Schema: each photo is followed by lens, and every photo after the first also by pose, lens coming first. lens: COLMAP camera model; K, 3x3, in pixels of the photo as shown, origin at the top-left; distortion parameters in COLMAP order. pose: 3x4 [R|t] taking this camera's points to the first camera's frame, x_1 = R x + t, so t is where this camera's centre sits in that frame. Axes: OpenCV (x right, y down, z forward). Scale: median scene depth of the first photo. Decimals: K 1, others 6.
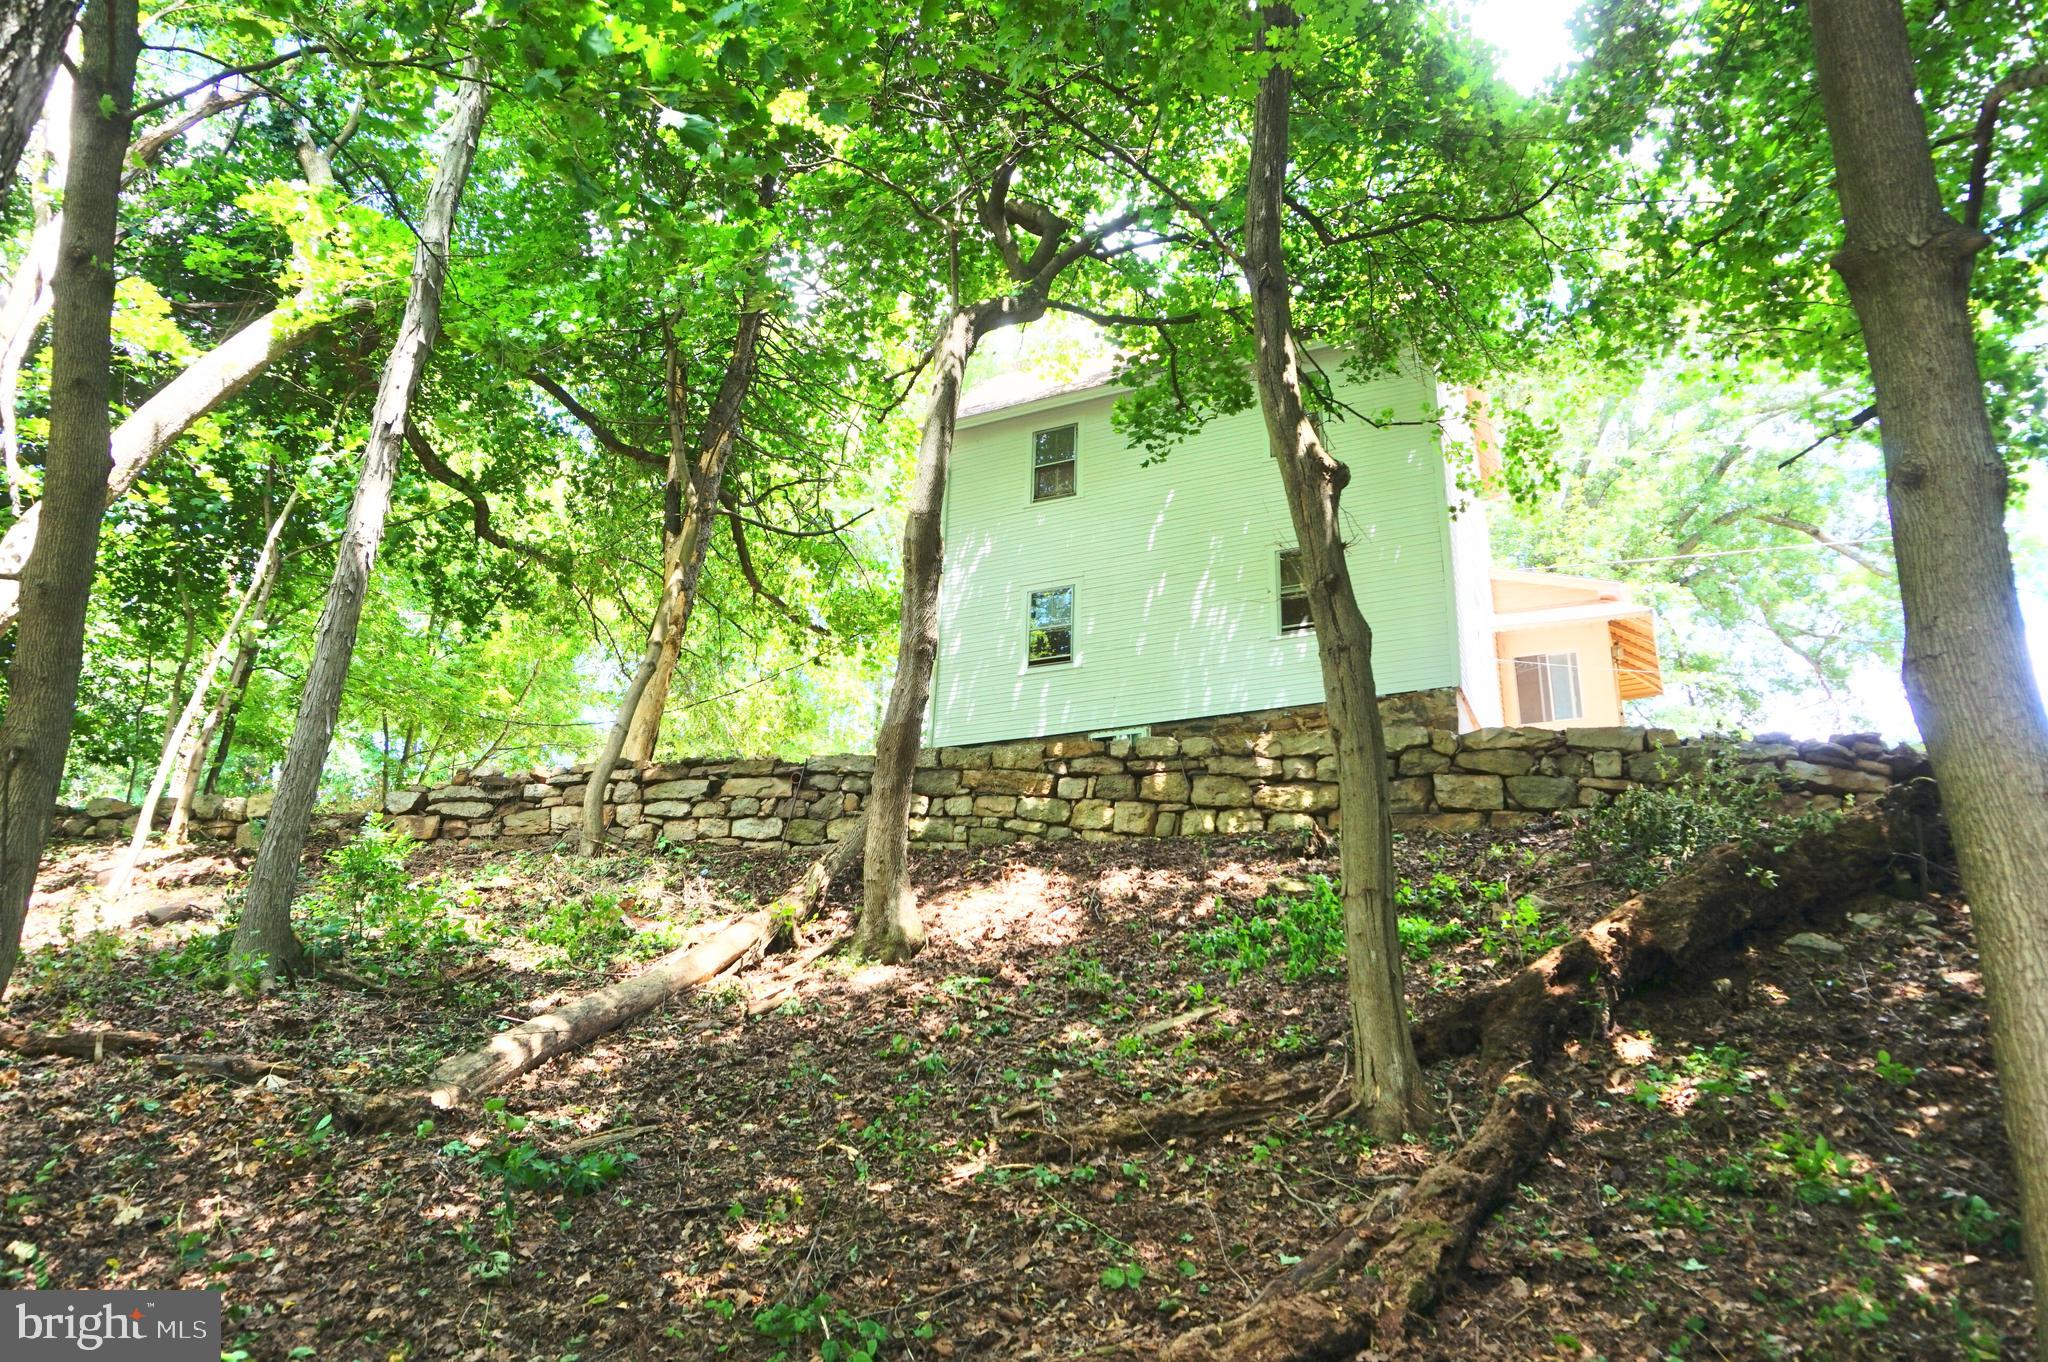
lens RADIAL K [[1383.6, 0, 1024.0], [0, 1383.6, 681.0], [0, 0, 1]] dist [-0.071291, 0.078013]
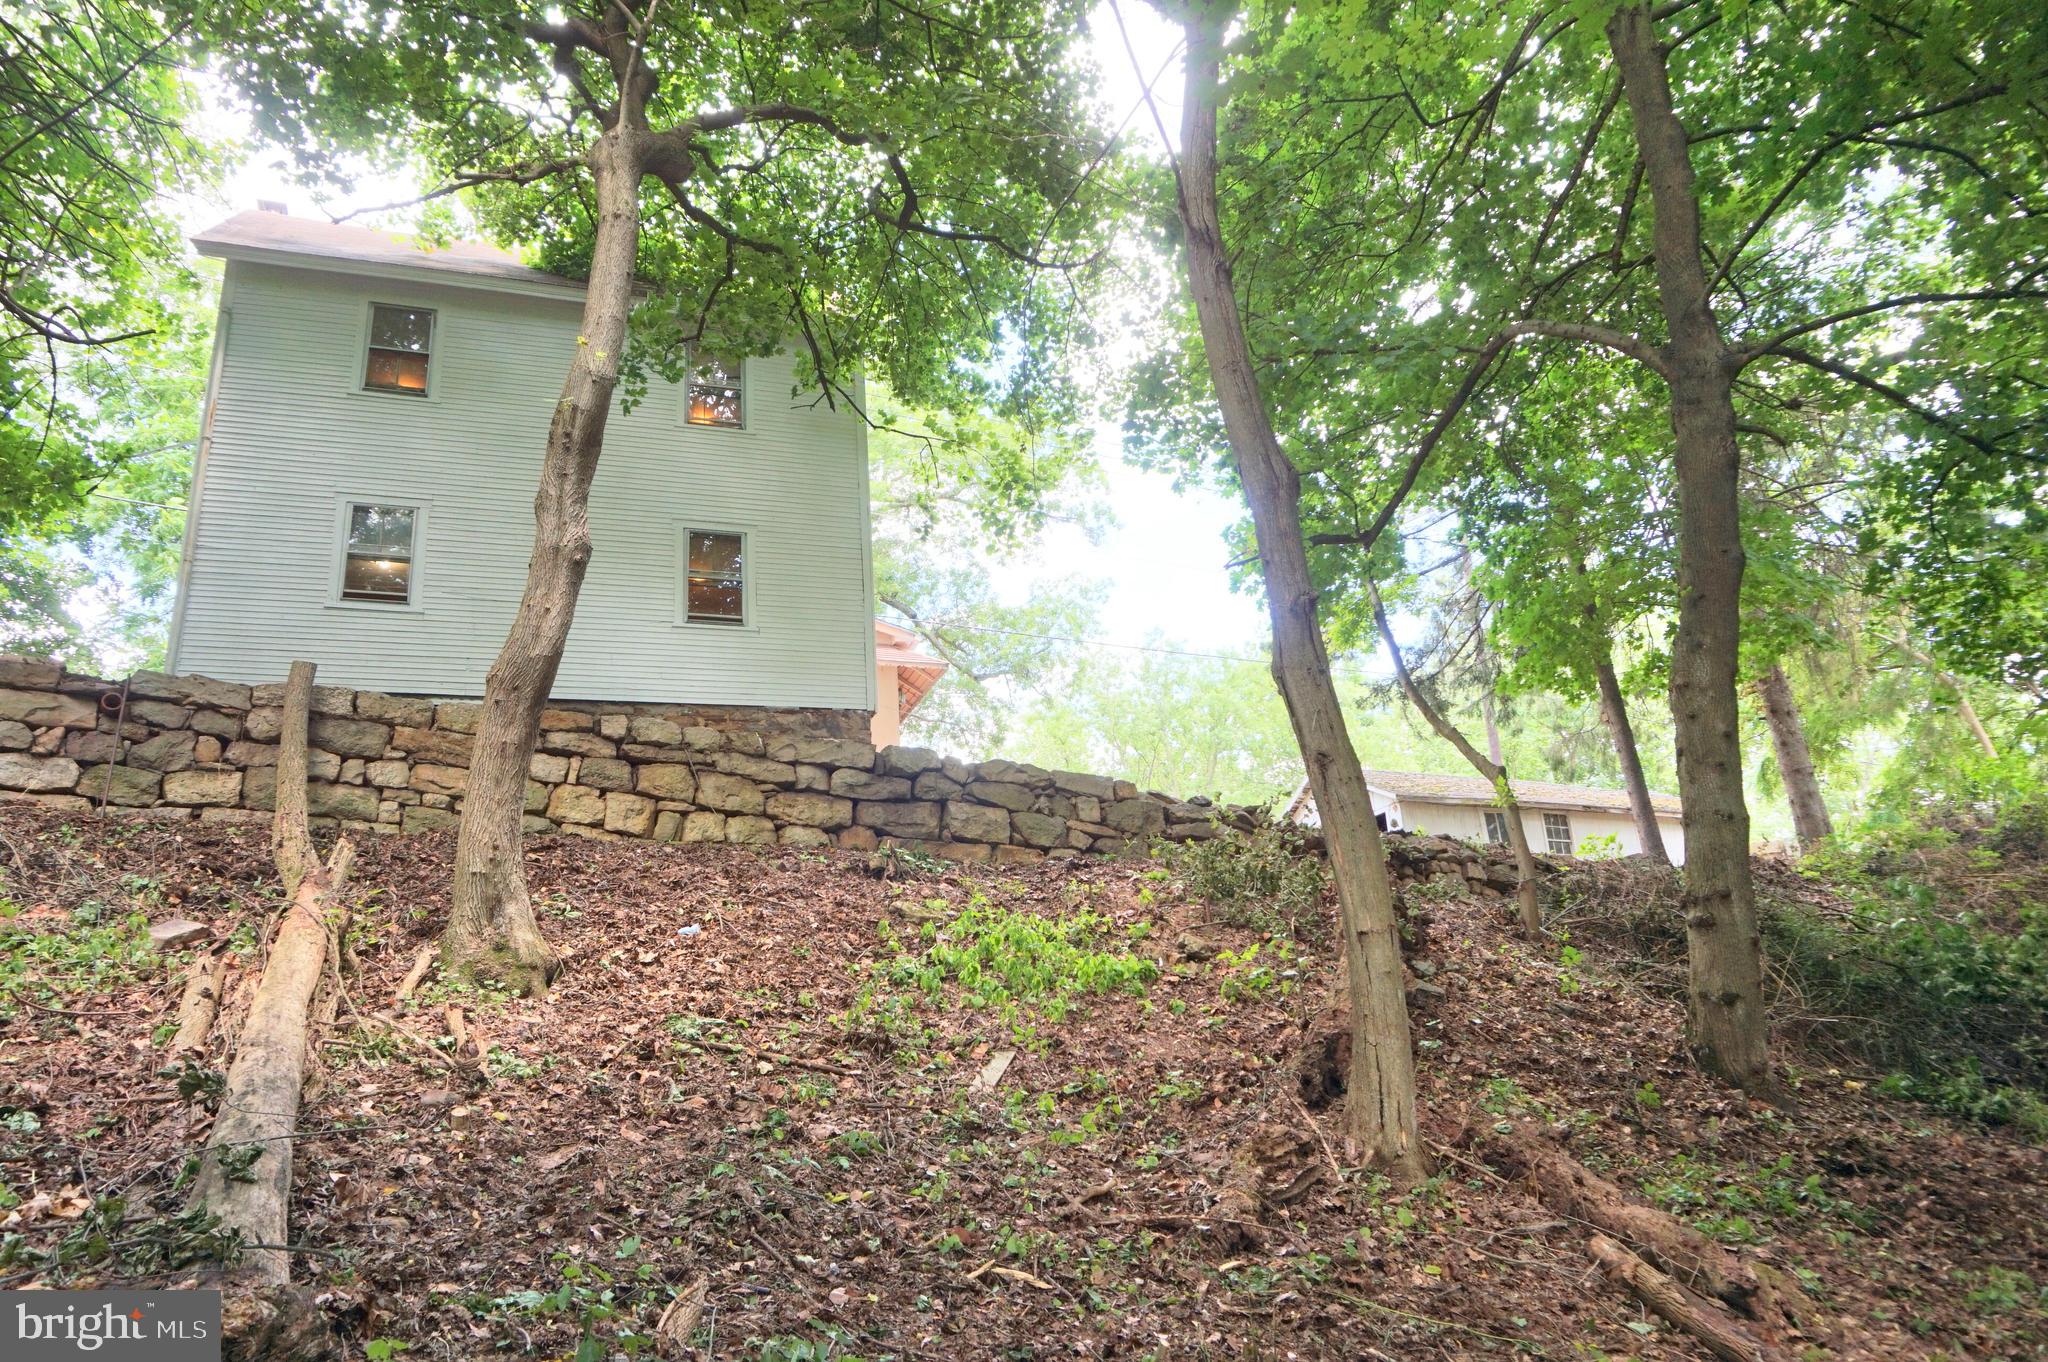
lens RADIAL K [[1383.6, 0, 1024.0], [0, 1383.6, 681.0], [0, 0, 1]] dist [-0.071291, 0.078013]
pose [[0.707241, 0.161252, 0.688337, -0.320944], [-0.147883, 0.985844, -0.079003, 0.050938], [-0.691332, -0.045919, 0.721076, 0.259187]]
